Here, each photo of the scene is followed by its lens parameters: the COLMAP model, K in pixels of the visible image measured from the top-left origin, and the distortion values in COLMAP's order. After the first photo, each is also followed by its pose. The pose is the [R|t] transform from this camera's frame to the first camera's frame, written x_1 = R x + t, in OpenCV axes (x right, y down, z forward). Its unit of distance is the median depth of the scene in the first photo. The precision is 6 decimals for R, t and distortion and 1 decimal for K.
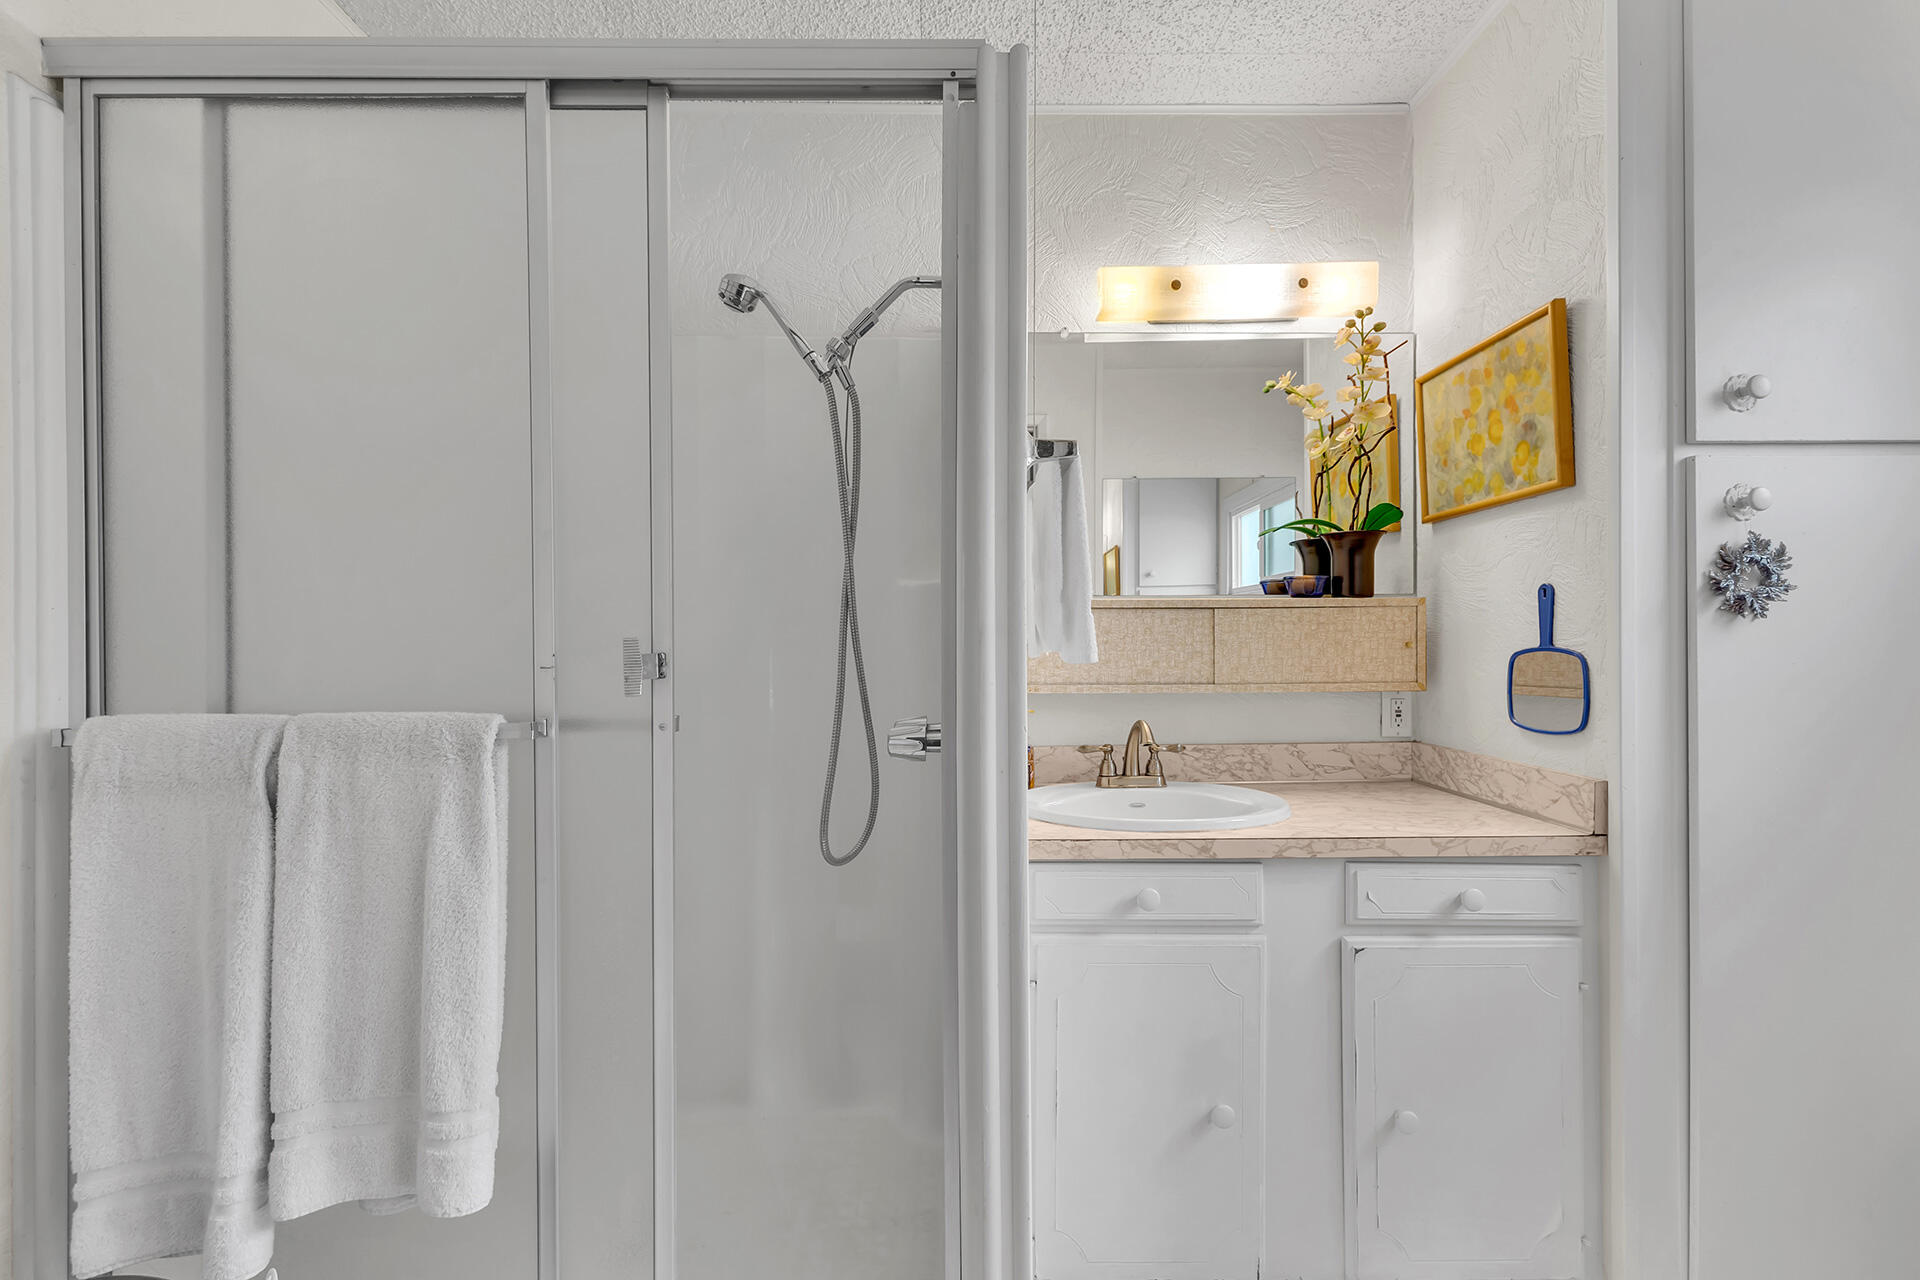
lens RADIAL K [[847.5, 0, 955.4], [0, 847.5, 646.6], [0, 0, 1]] dist [0.010639, -0.001018]
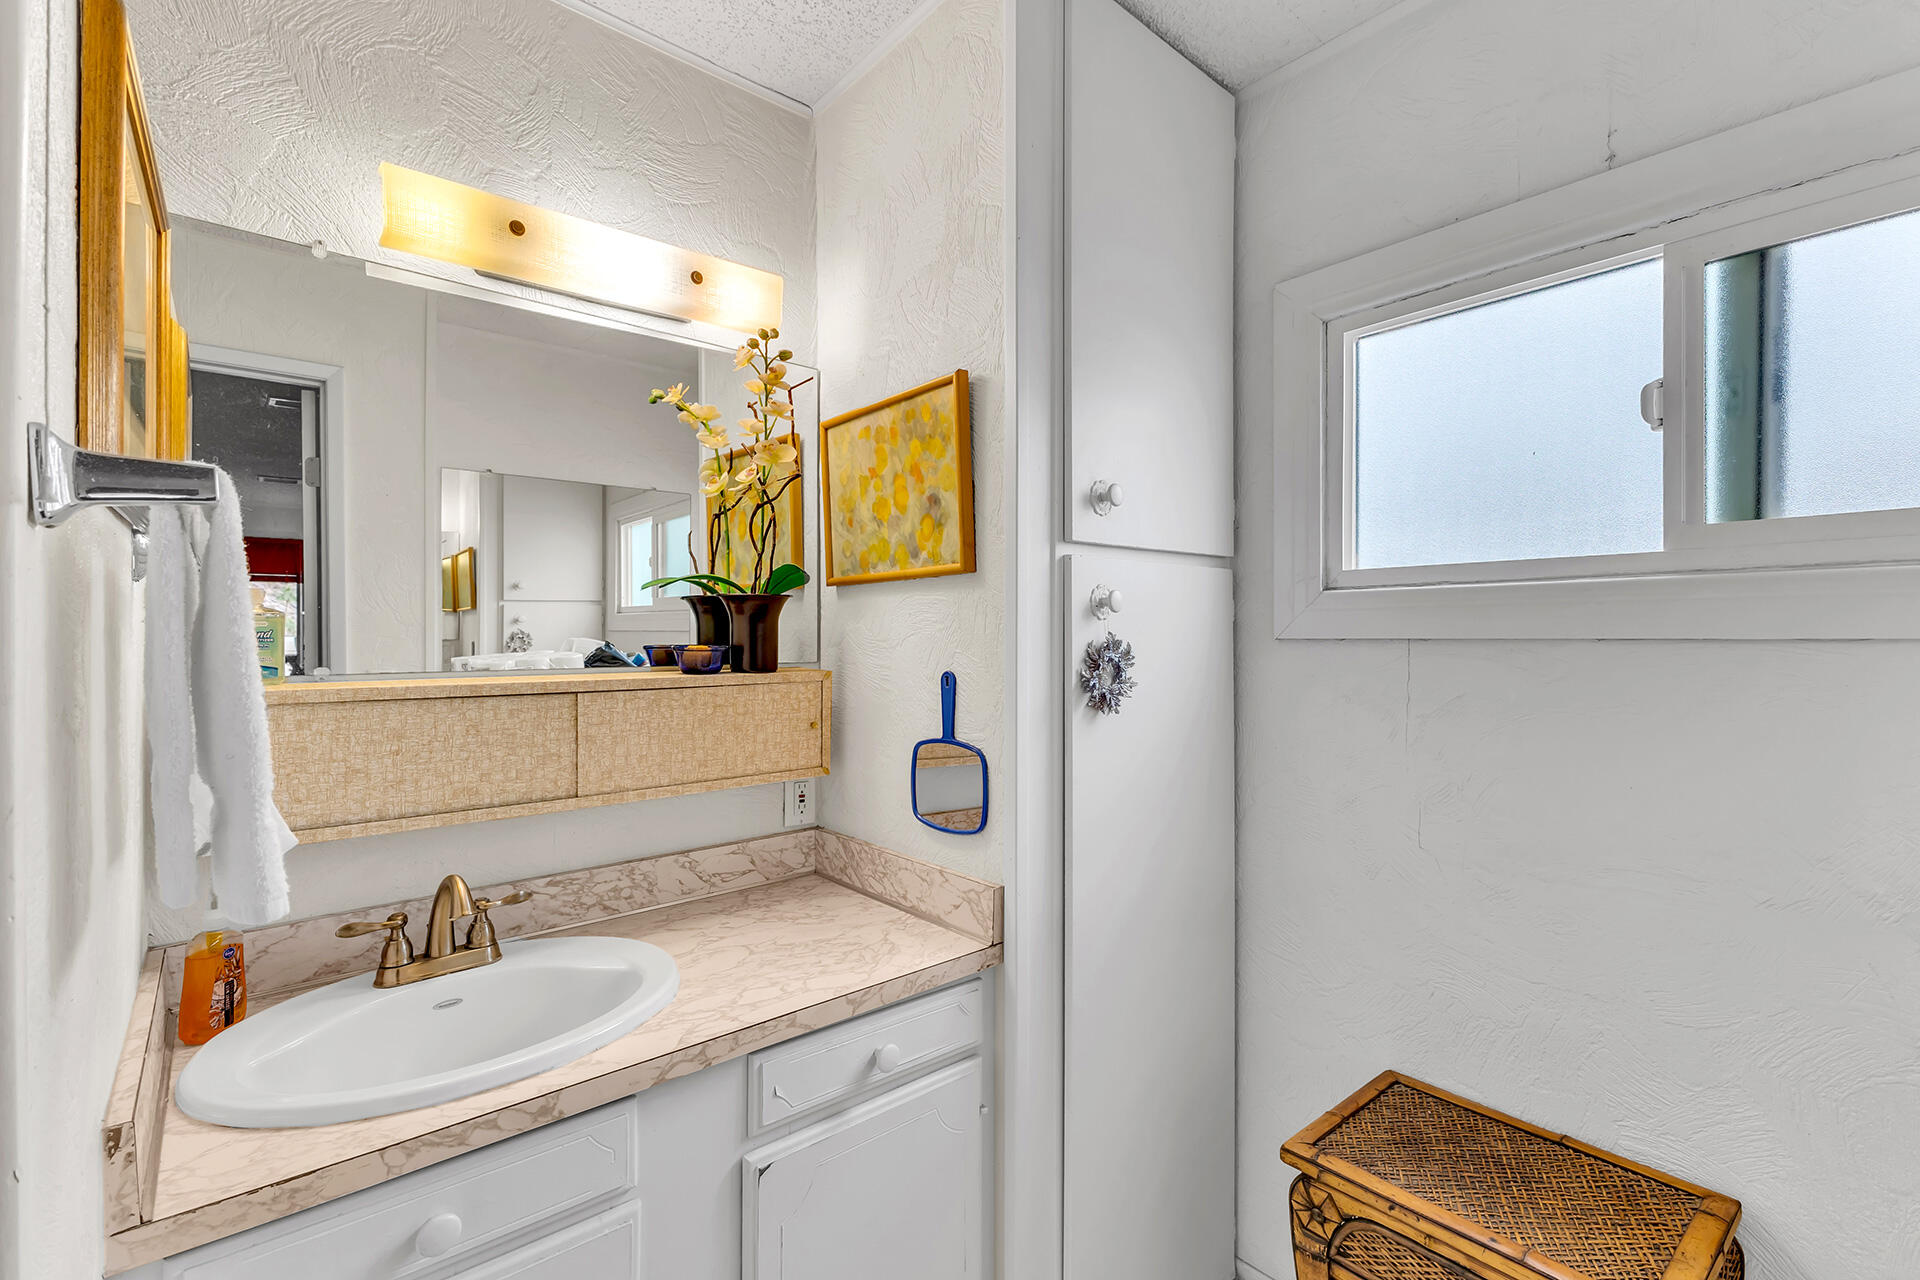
lens RADIAL K [[847.5, 0, 969.6], [0, 847.5, 642.6], [0, 0, 1]] dist [0.010639, -0.001018]
pose [[0.766875, 0.001092, 0.641795, 0.102401], [-0.003362, 0.999992, 0.002316, -0.095977], [-0.641787, -0.003934, 0.766872, 0.243108]]
